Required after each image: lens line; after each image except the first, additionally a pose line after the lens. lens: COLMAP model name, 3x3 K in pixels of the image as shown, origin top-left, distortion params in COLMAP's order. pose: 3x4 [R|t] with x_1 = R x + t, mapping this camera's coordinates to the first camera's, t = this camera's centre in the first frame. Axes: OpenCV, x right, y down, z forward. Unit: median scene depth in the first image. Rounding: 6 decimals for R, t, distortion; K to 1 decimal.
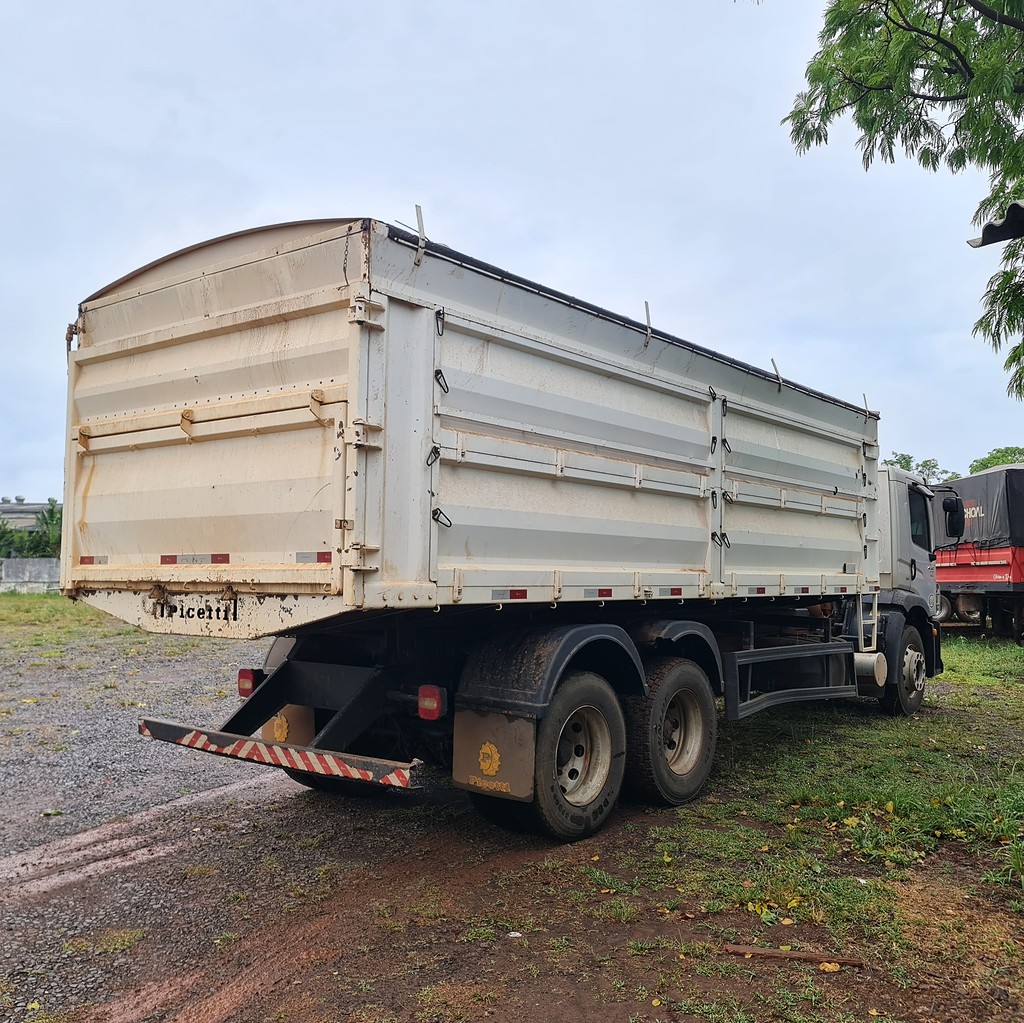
lens RADIAL K [[992.8, 0, 512.0], [0, 992.8, 511.5], [0, 0, 1]] dist [0.079085, -0.000850]
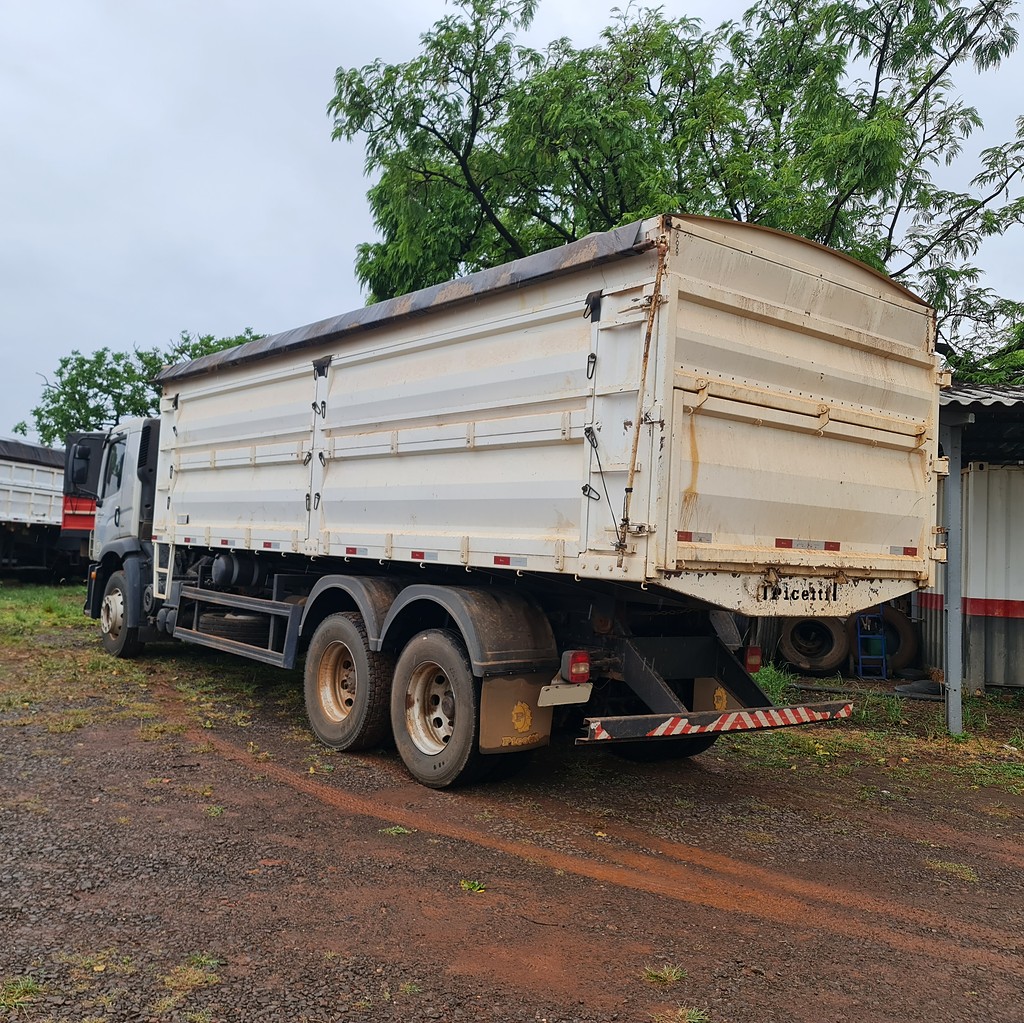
lens RADIAL K [[992.8, 0, 512.0], [0, 992.8, 511.5], [0, 0, 1]] dist [0.079085, -0.000850]
pose [[0.224714, 0.039937, 0.973606, -1.418354], [-0.109261, 0.993891, -0.015551, 0.062978], [-0.968280, -0.102883, 0.227705, 1.059697]]
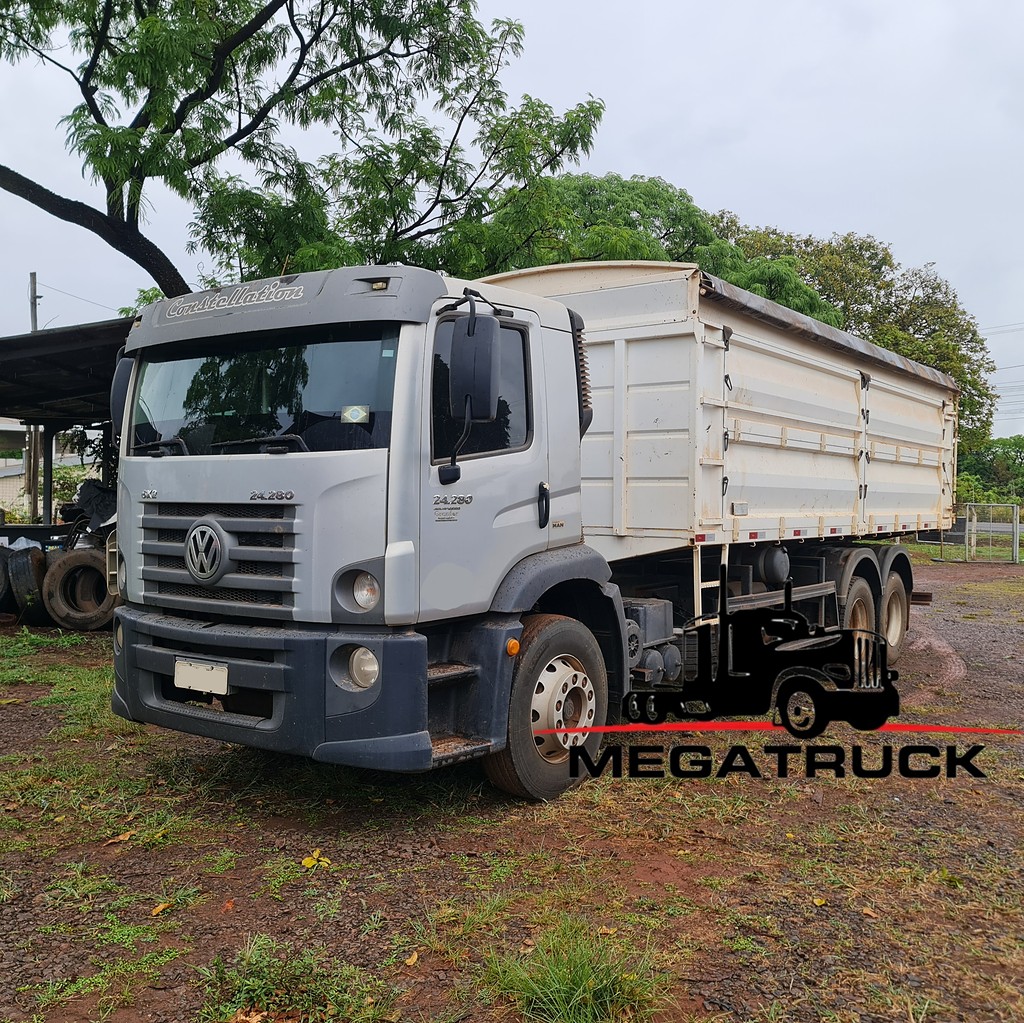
lens RADIAL K [[992.8, 0, 512.0], [0, 992.8, 511.5], [0, 0, 1]] dist [0.079085, -0.000850]
pose [[-0.998696, 0.032334, -0.039510, 1.289844], [0.035759, 0.995363, -0.089296, 0.284239], [0.036439, -0.090592, -0.995221, 4.183025]]
